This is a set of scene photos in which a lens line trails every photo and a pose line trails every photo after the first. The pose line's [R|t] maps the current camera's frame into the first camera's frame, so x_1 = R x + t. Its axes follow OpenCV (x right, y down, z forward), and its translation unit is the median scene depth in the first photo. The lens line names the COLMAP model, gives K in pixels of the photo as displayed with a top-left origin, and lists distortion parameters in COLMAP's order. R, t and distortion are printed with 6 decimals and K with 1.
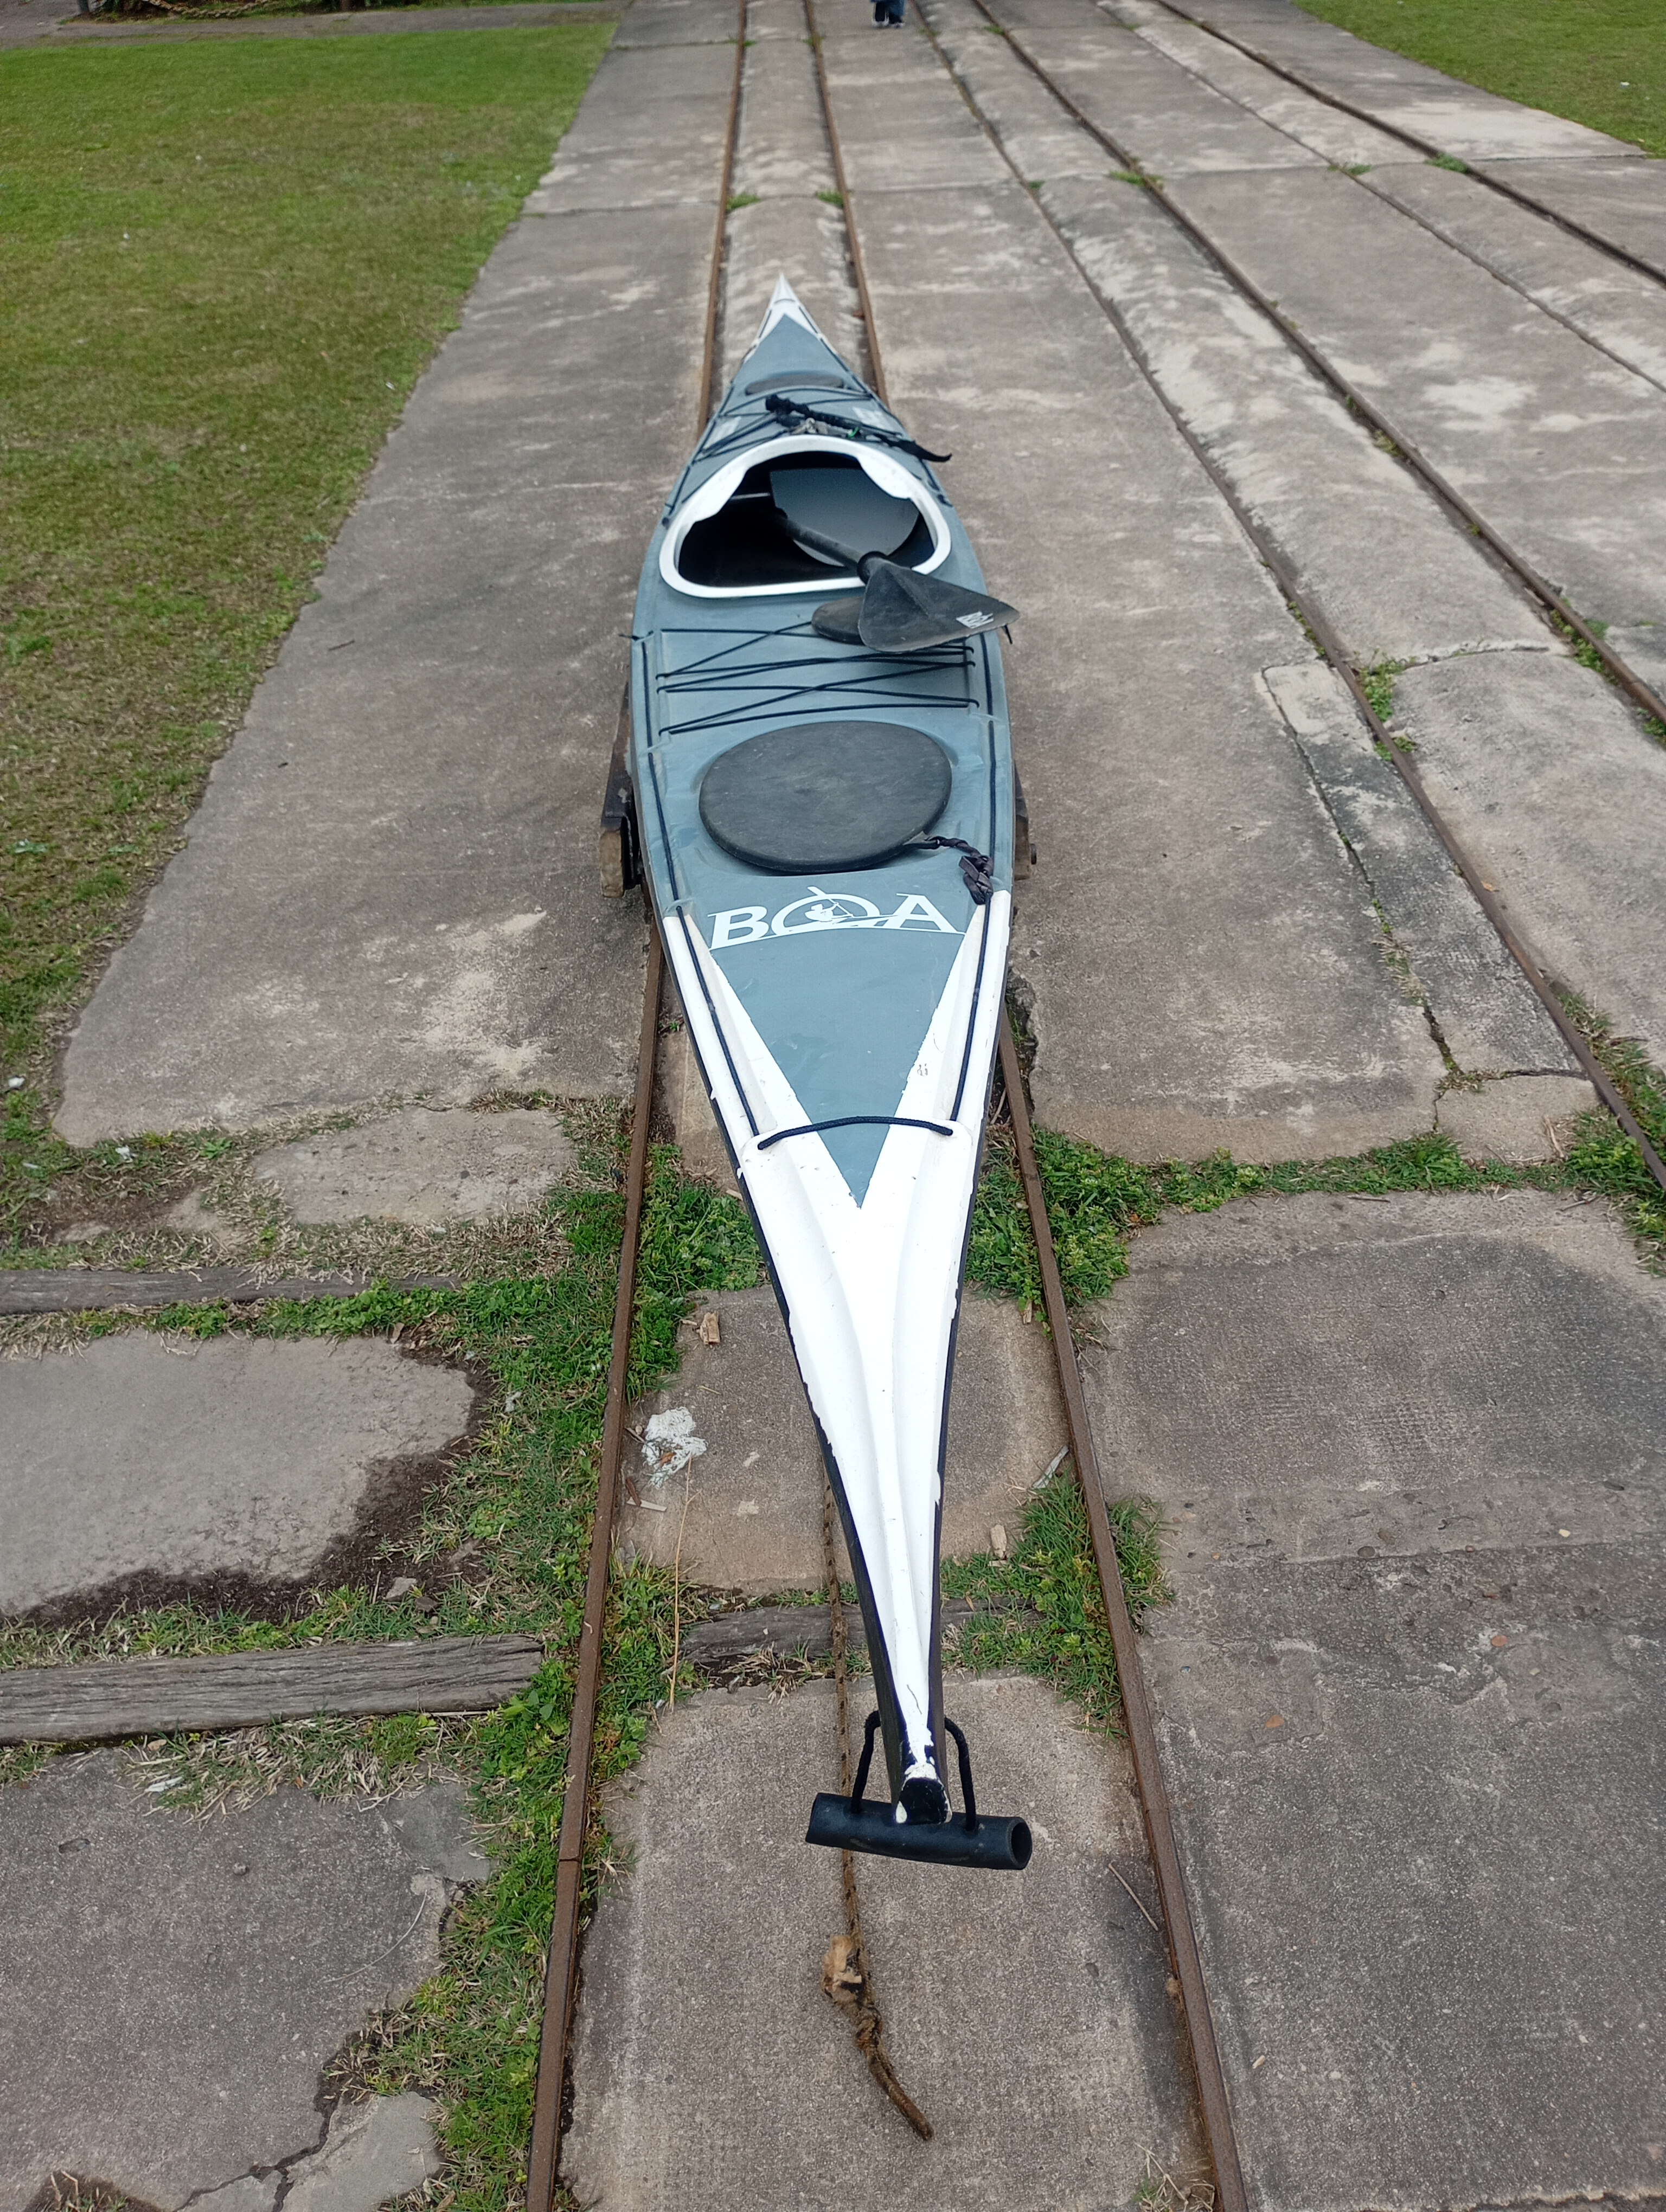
lens RADIAL K [[1827.6, 0, 843.3], [0, 1827.6, 1118.0], [0, 0, 1]] dist [0.054672, -0.057407]
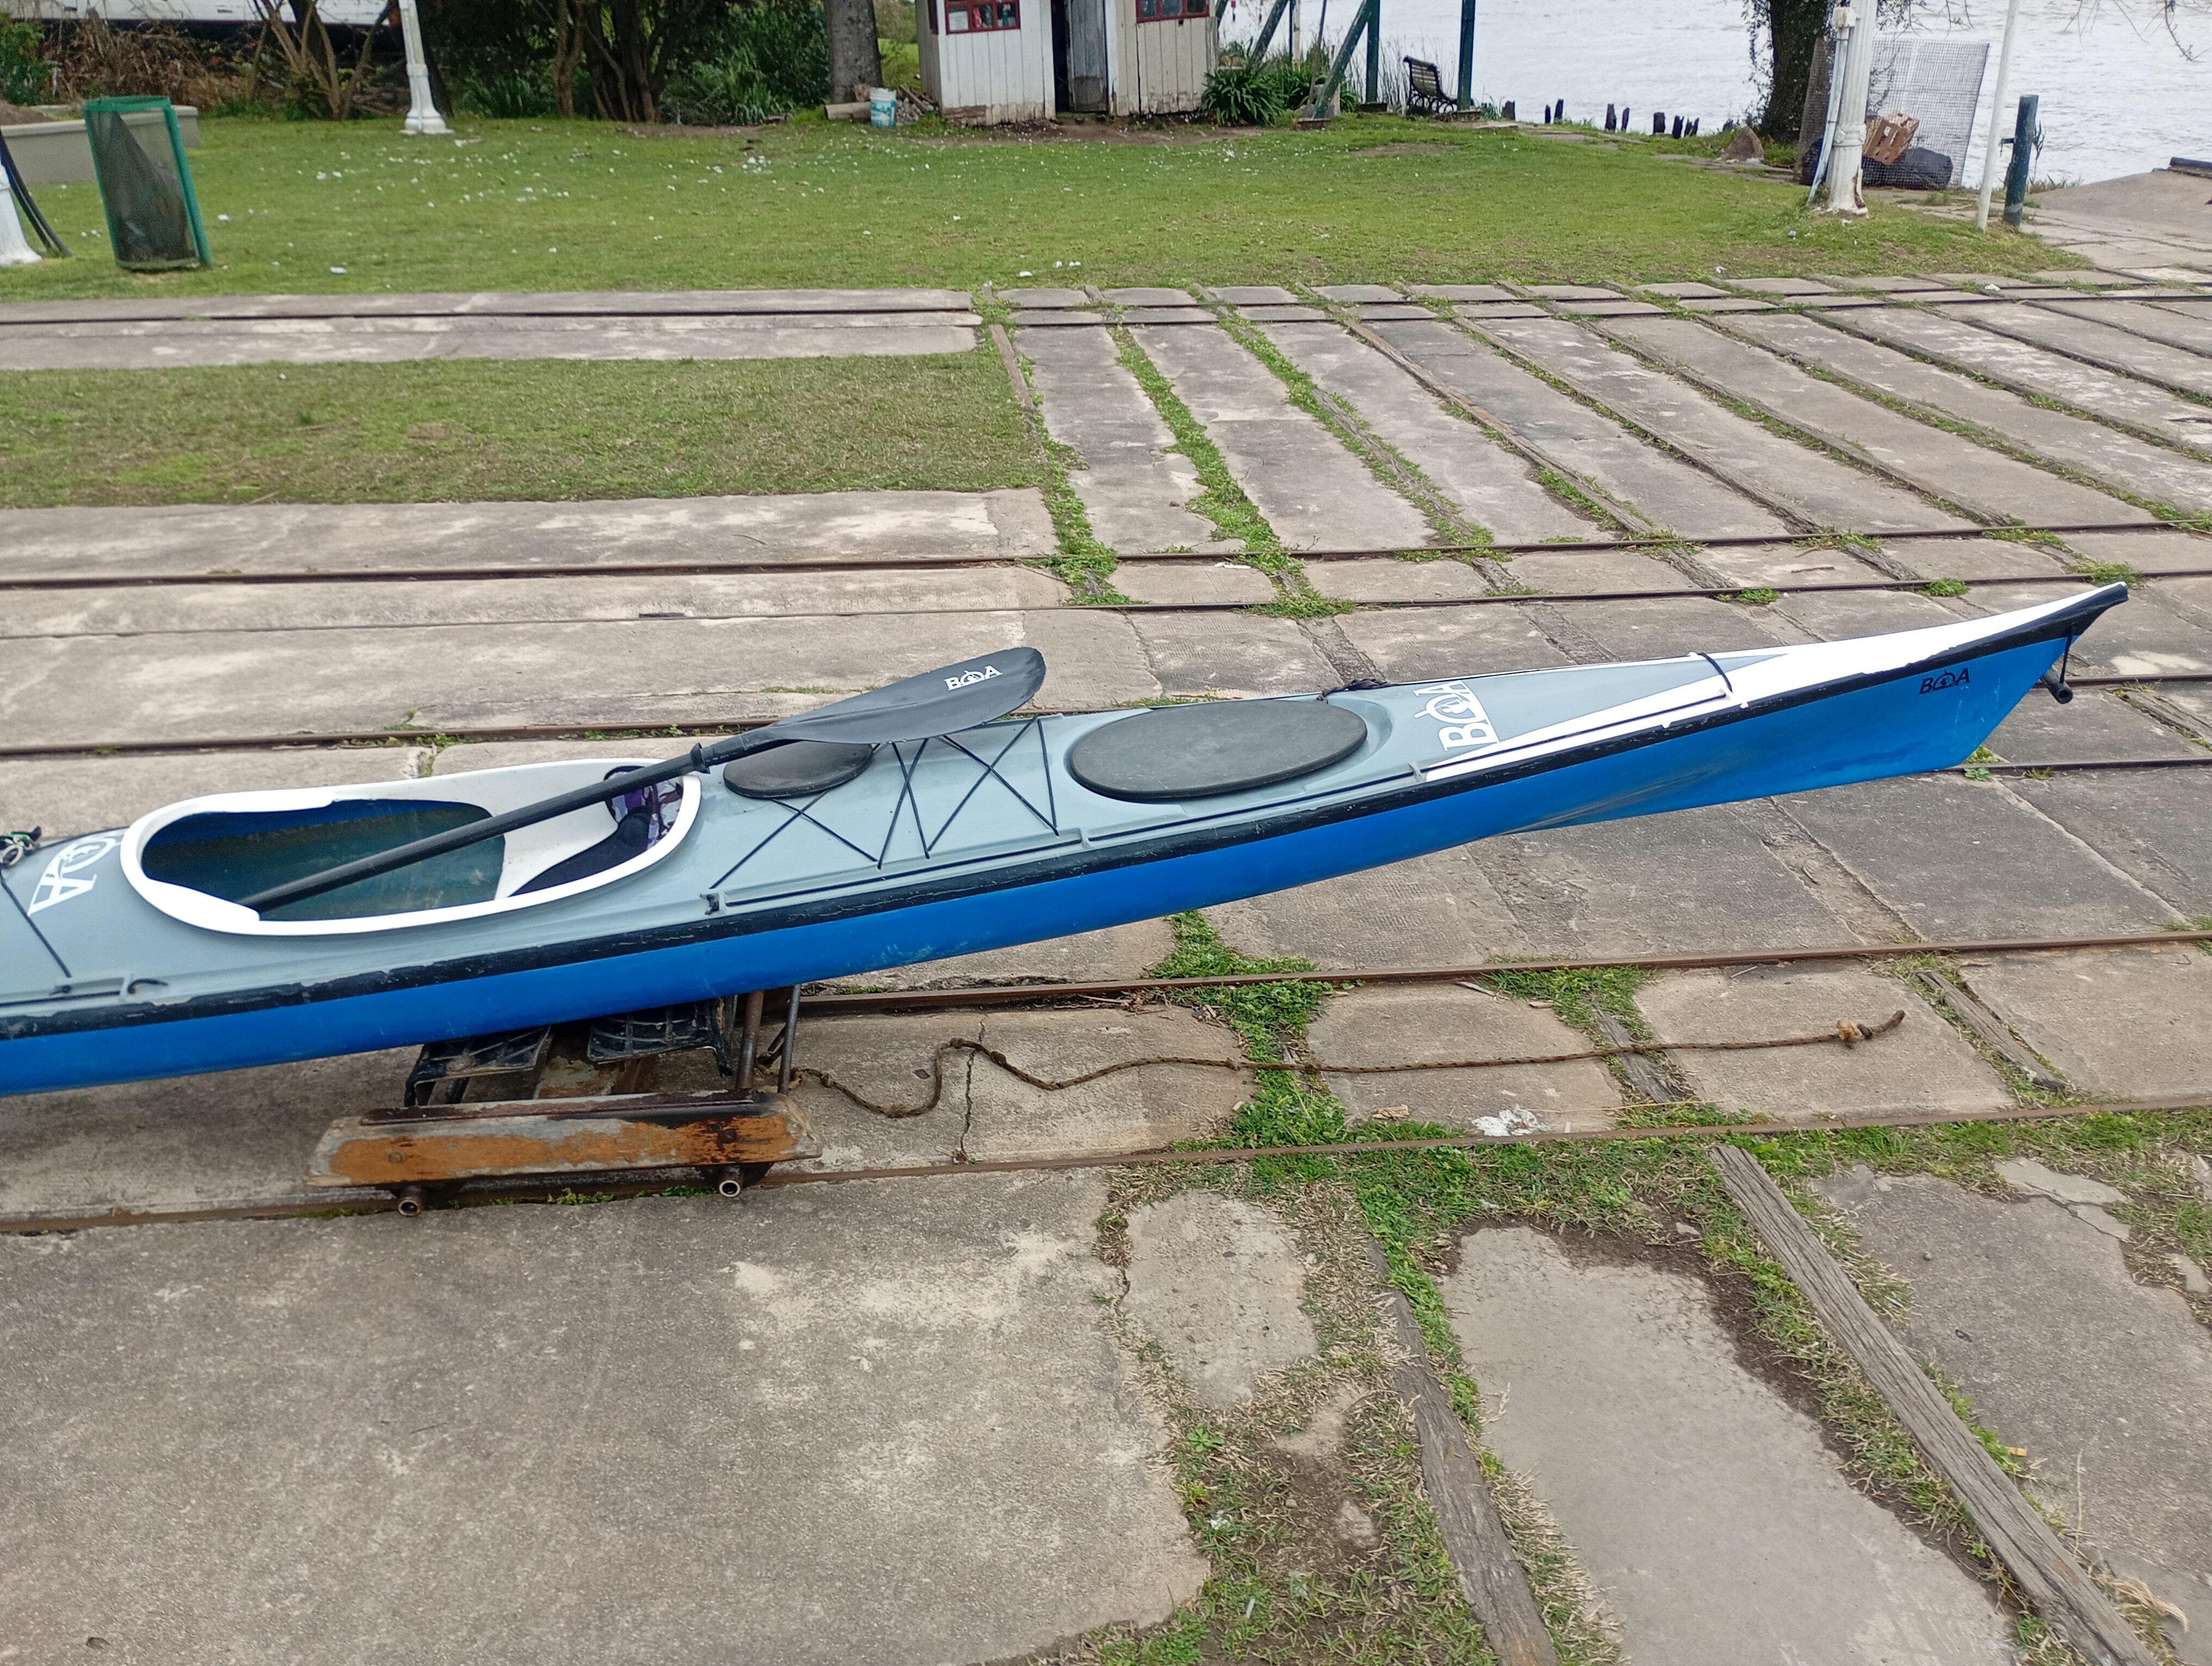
lens RADIAL K [[1827.6, 0, 1106.9], [0, 1827.6, 823.0], [0, 0, 1]] dist [0.054672, -0.057407]
pose [[-0.068382, -0.385800, 0.920045, -0.894903], [0.591405, 0.727026, 0.348818, -0.464167], [-0.803470, 0.567972, 0.178448, 0.607987]]
